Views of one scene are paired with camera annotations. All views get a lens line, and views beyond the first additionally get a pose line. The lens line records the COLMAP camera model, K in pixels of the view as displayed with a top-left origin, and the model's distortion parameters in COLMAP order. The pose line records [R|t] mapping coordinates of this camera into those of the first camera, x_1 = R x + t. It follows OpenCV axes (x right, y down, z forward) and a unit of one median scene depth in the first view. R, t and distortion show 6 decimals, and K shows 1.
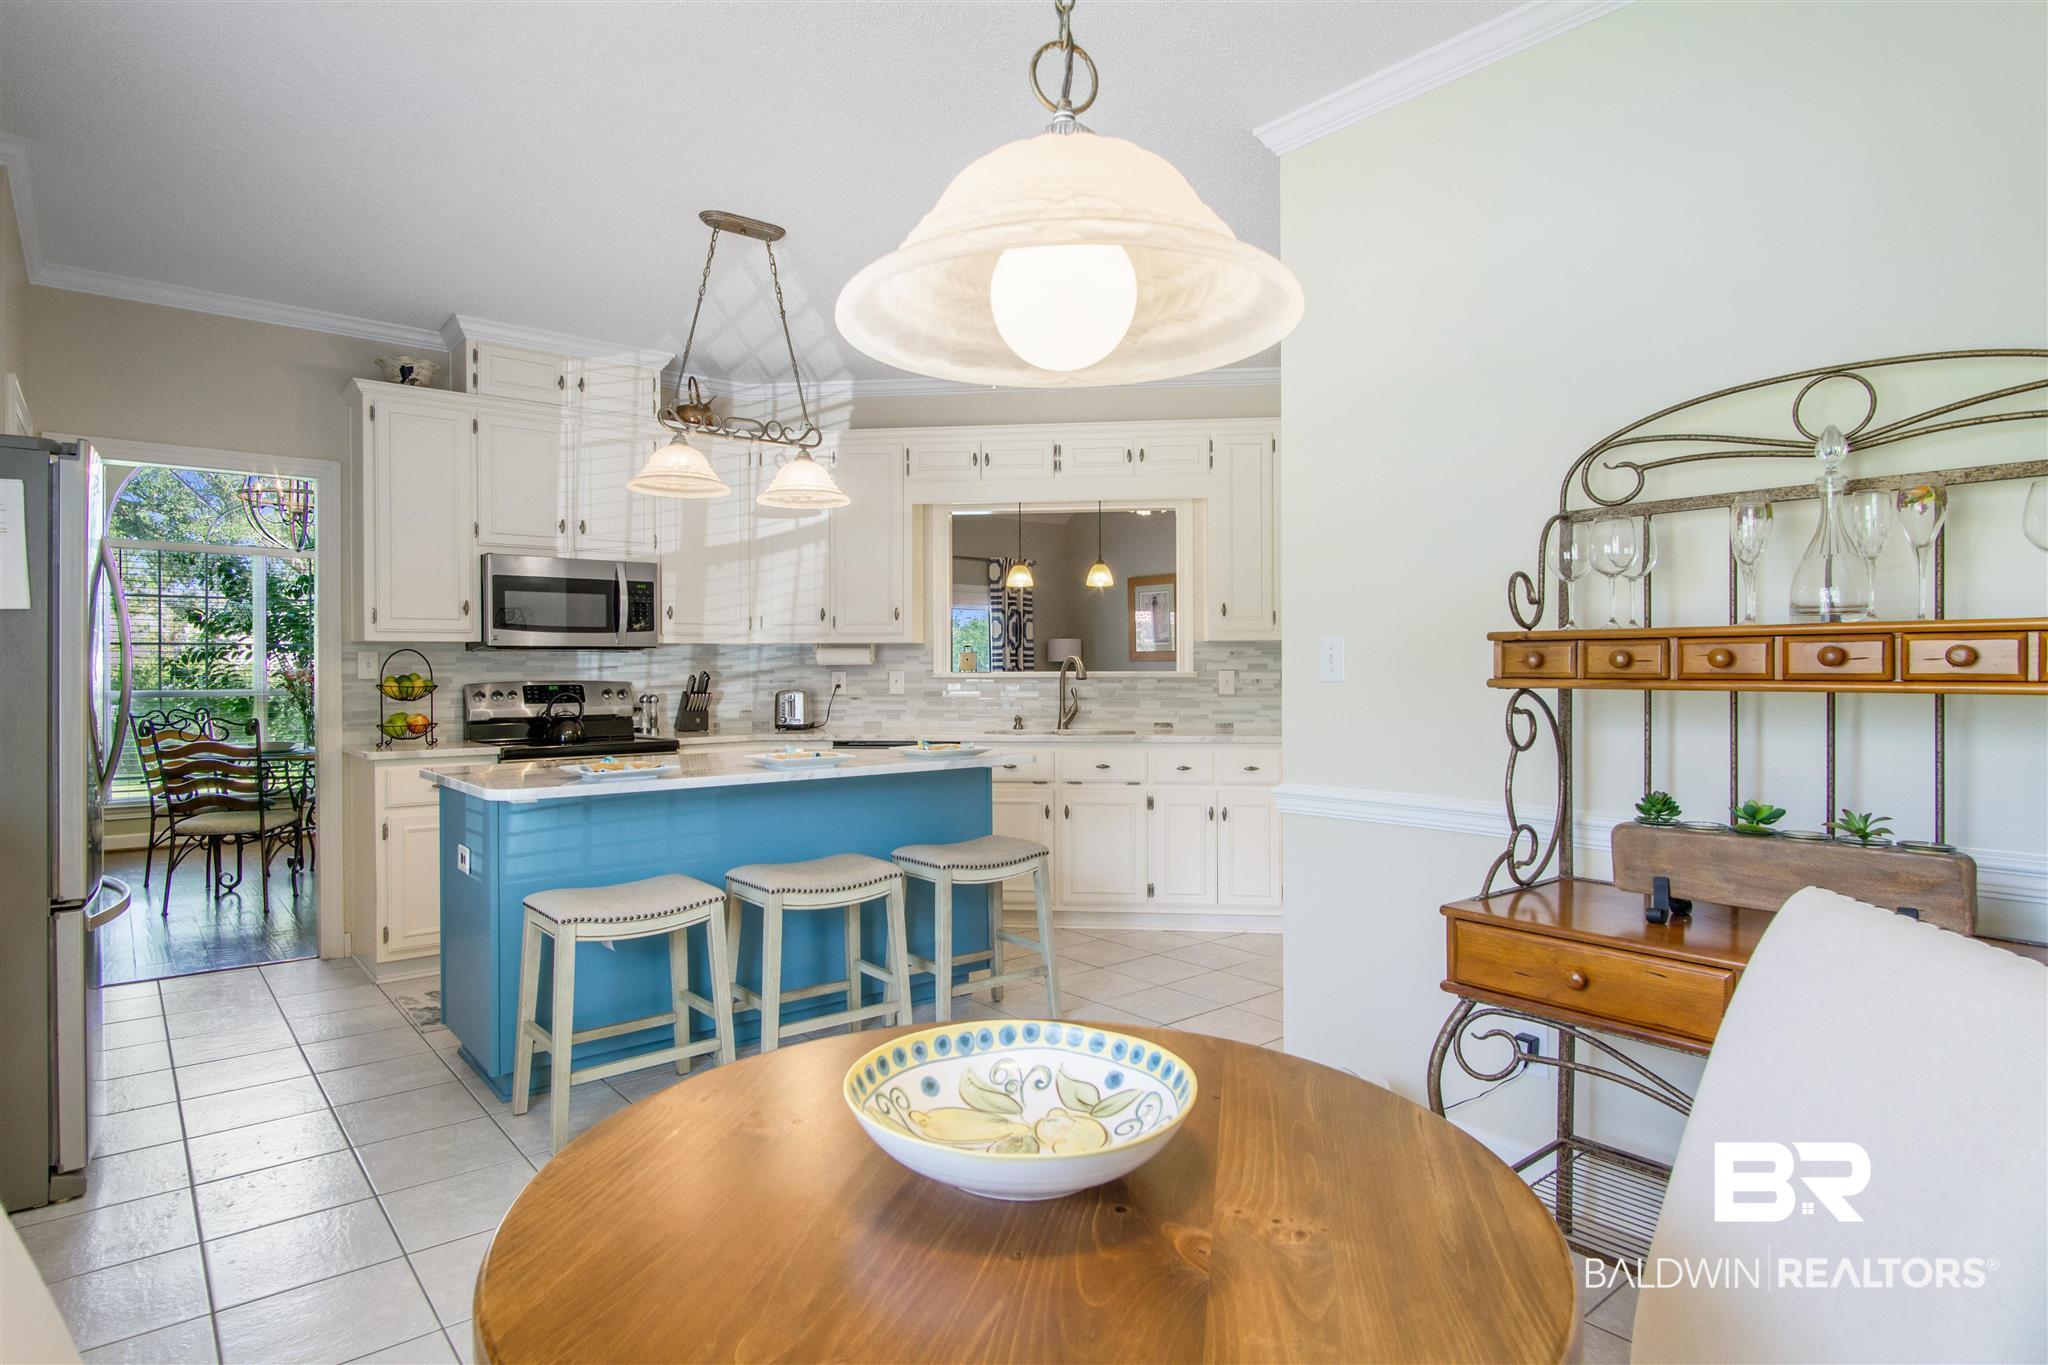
lens RADIAL K [[1101.9, 0, 1024.0], [0, 1101.9, 682.5], [0, 0, 1]] dist [-0.007272, -0.001266]
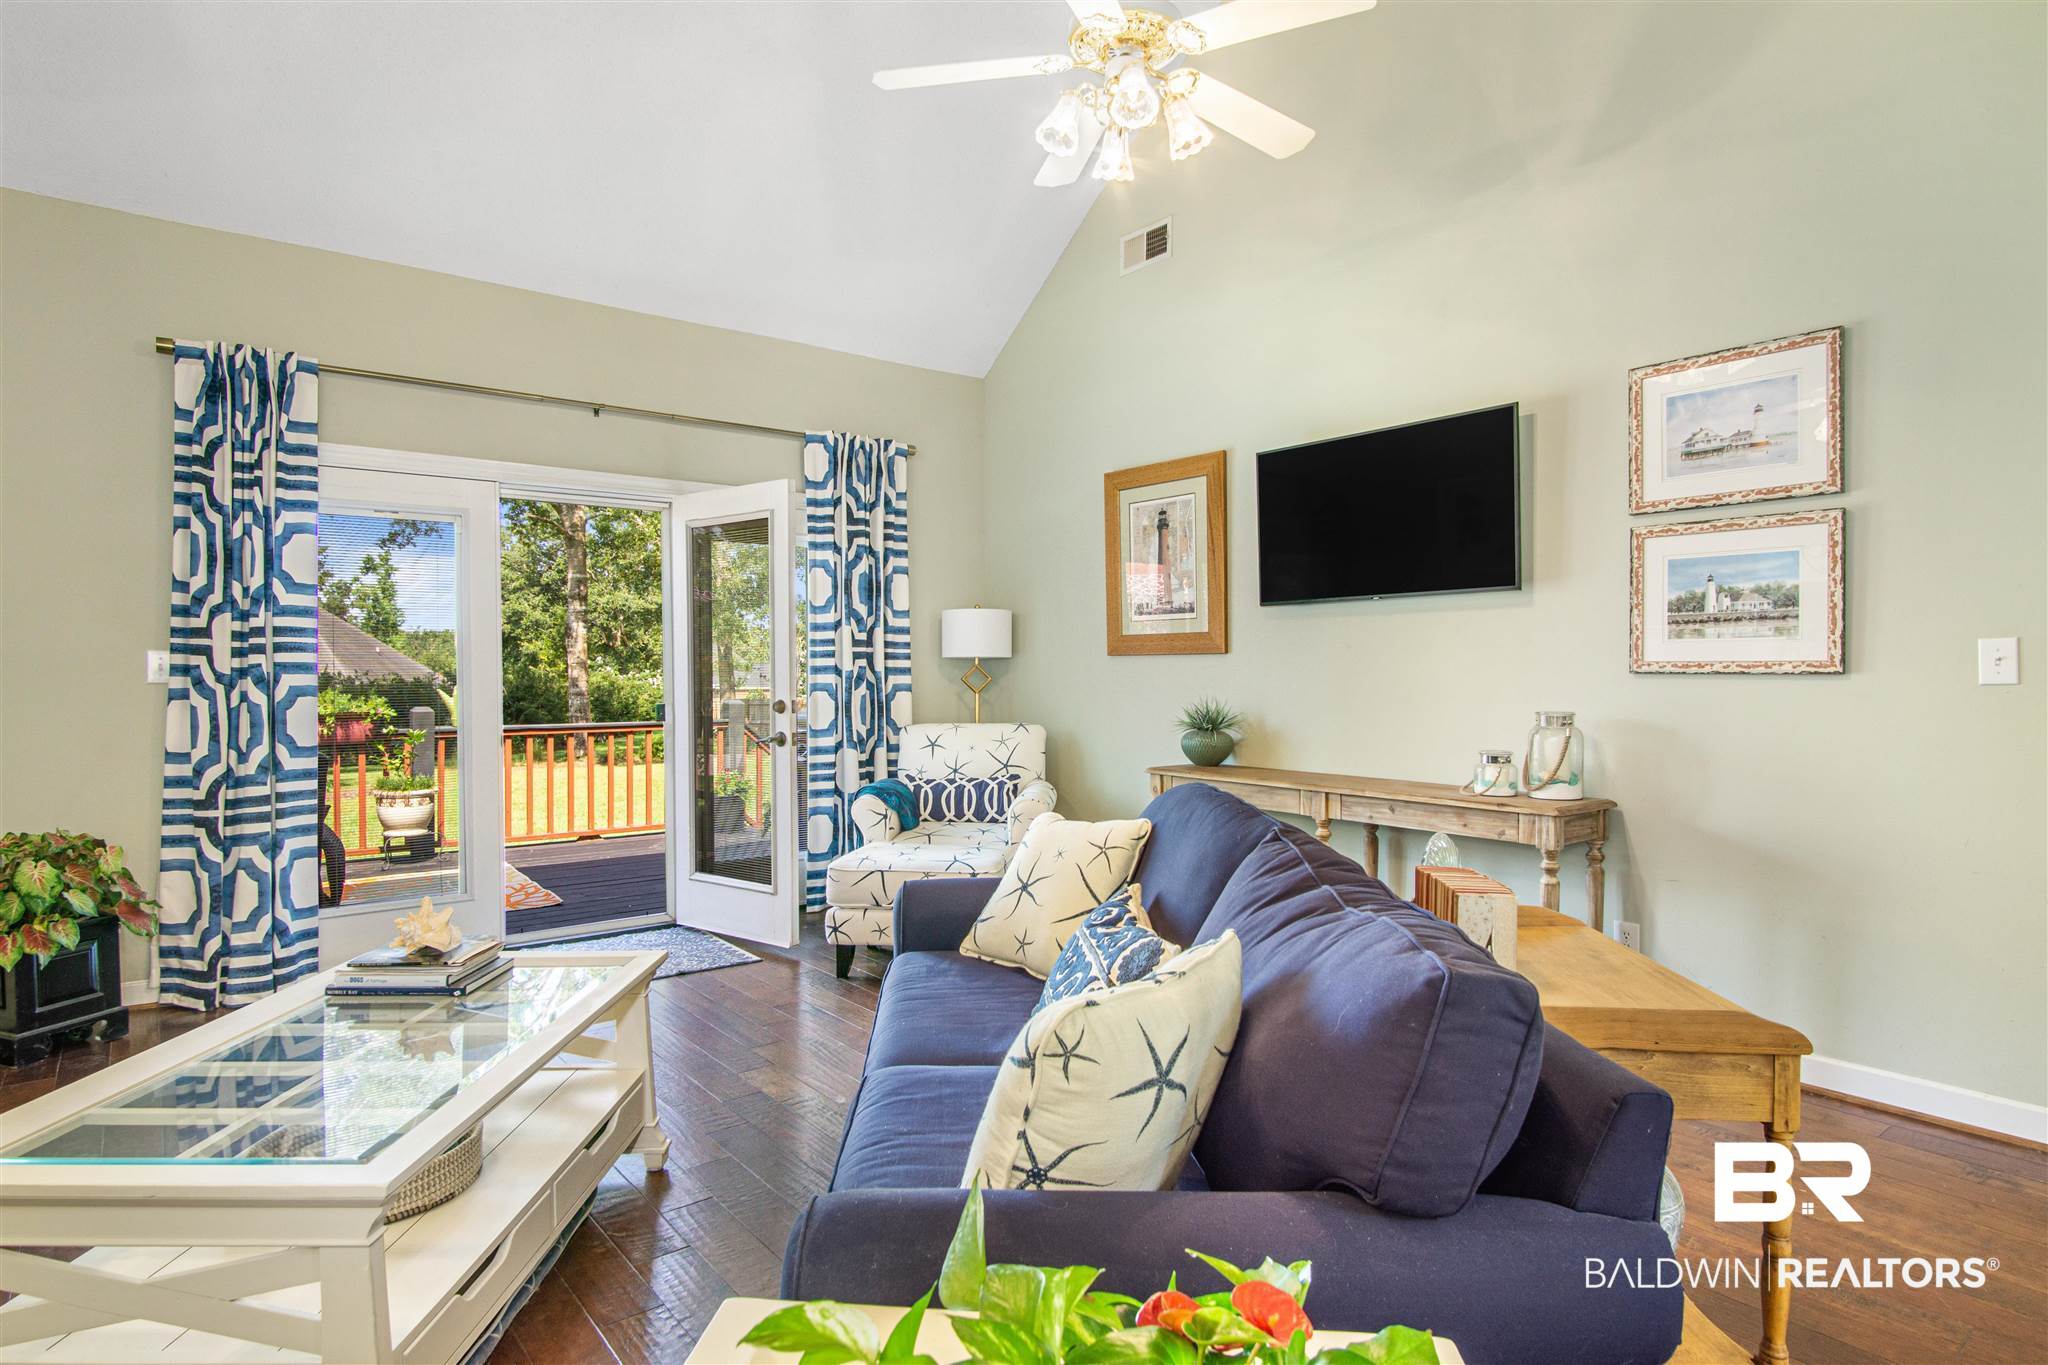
lens RADIAL K [[1101.9, 0, 1024.0], [0, 1101.9, 682.5], [0, 0, 1]] dist [-0.007272, -0.001266]
pose [[0.999901, -0.000434, -0.014097, 0.152682], [0.000433, 1.000000, -0.000053, -0.018531], [0.014097, 0.000047, 0.999901, 1.226967]]
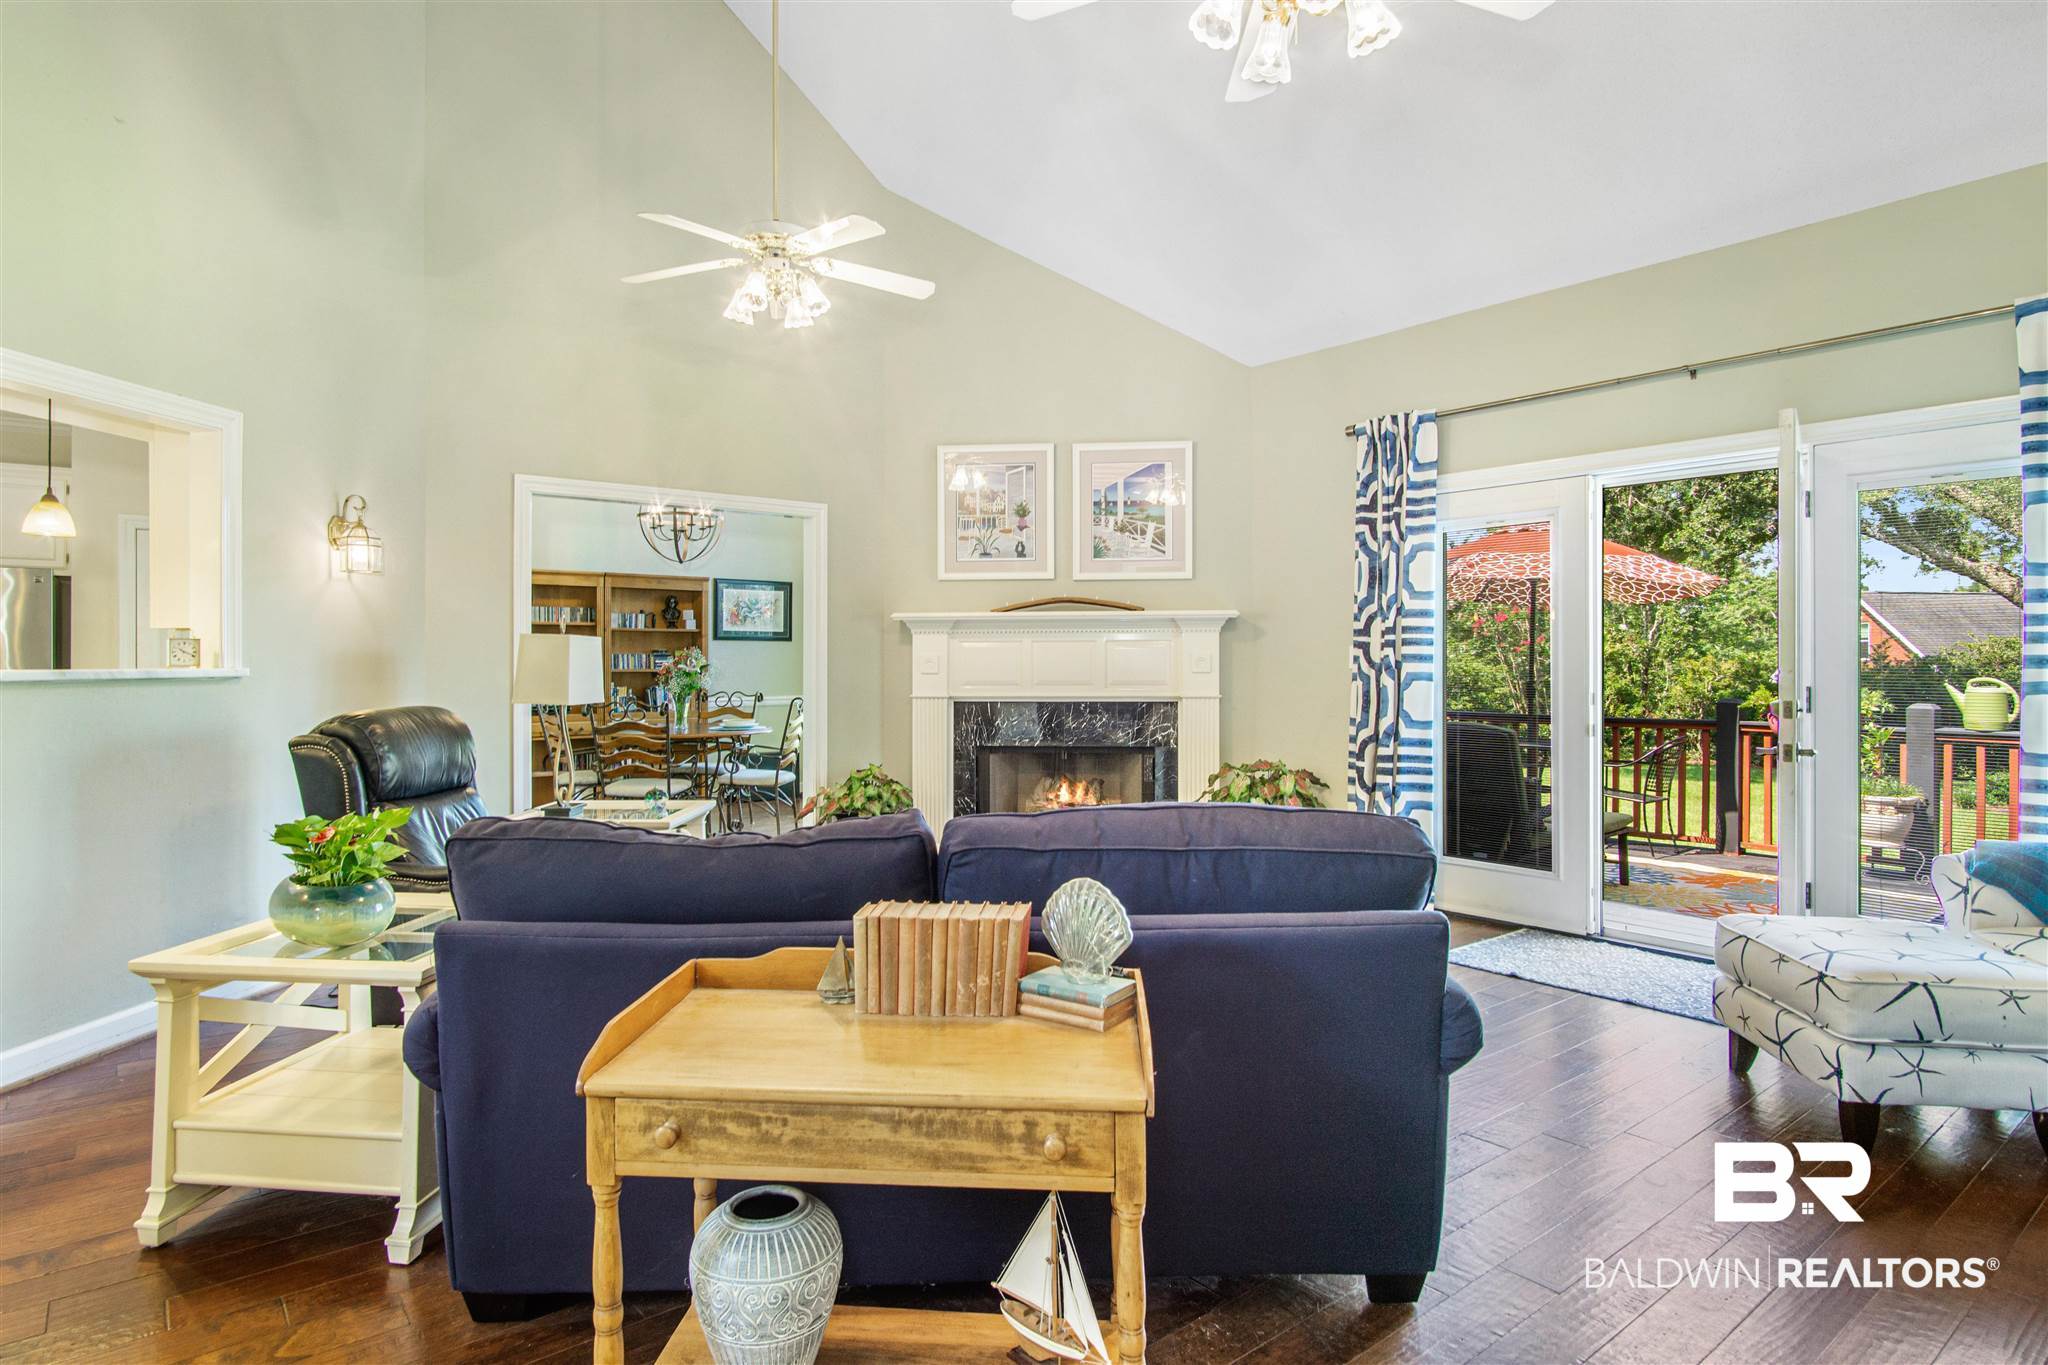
lens RADIAL K [[1110.3, 0, 983.2], [0, 1110.3, 661.2], [0, 0, 1]] dist [0.000548, -0.000926]
pose [[-0.020742, 0.002187, -0.999782, 0.657184], [-0.013758, 0.999902, 0.002472, -0.023771], [0.999690, 0.013807, -0.020710, 1.650995]]
